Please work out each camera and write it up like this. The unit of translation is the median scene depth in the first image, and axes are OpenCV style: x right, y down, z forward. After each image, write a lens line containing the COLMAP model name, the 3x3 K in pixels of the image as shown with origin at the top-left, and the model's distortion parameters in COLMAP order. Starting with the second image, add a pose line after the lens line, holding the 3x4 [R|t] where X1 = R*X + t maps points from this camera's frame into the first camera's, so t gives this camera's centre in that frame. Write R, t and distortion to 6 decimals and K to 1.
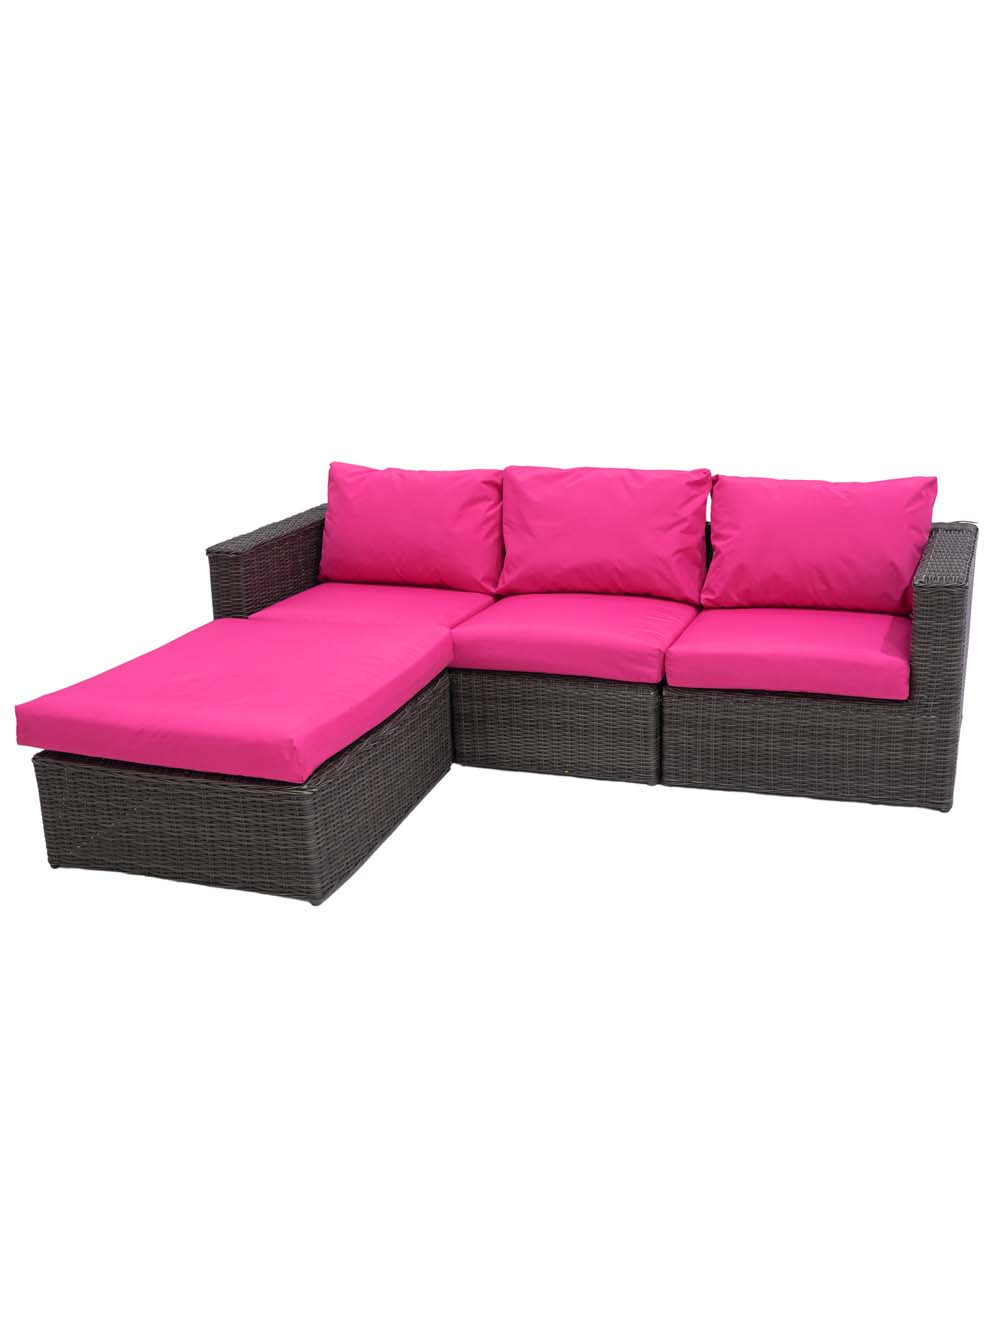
lens RADIAL K [[1332.2, 0, 507.9], [0, 1332.2, 640.8], [0, 0, 1]] dist [-0.077796, 0.000000]
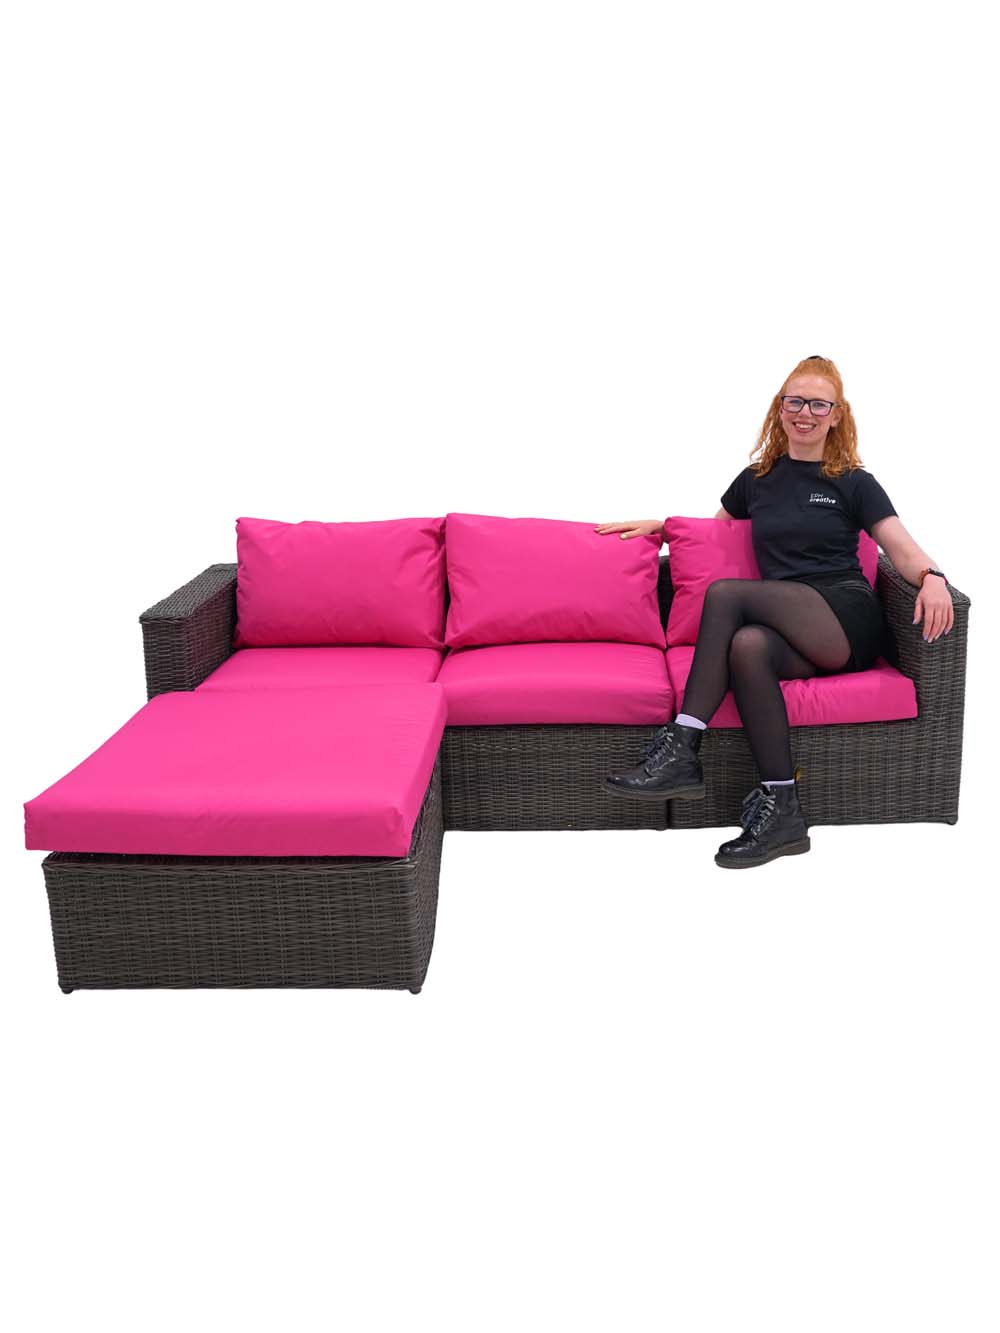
lens RADIAL K [[1366.4, 0, 492.6], [0, 1366.4, 626.8], [0, 0, 1]] dist [-0.083654, 0.000000]
pose [[0.958398, -0.058433, 0.279390, -0.270625], [0.076968, 0.995469, -0.055829, 0.006998], [-0.274862, 0.075011, 0.958553, 0.069673]]
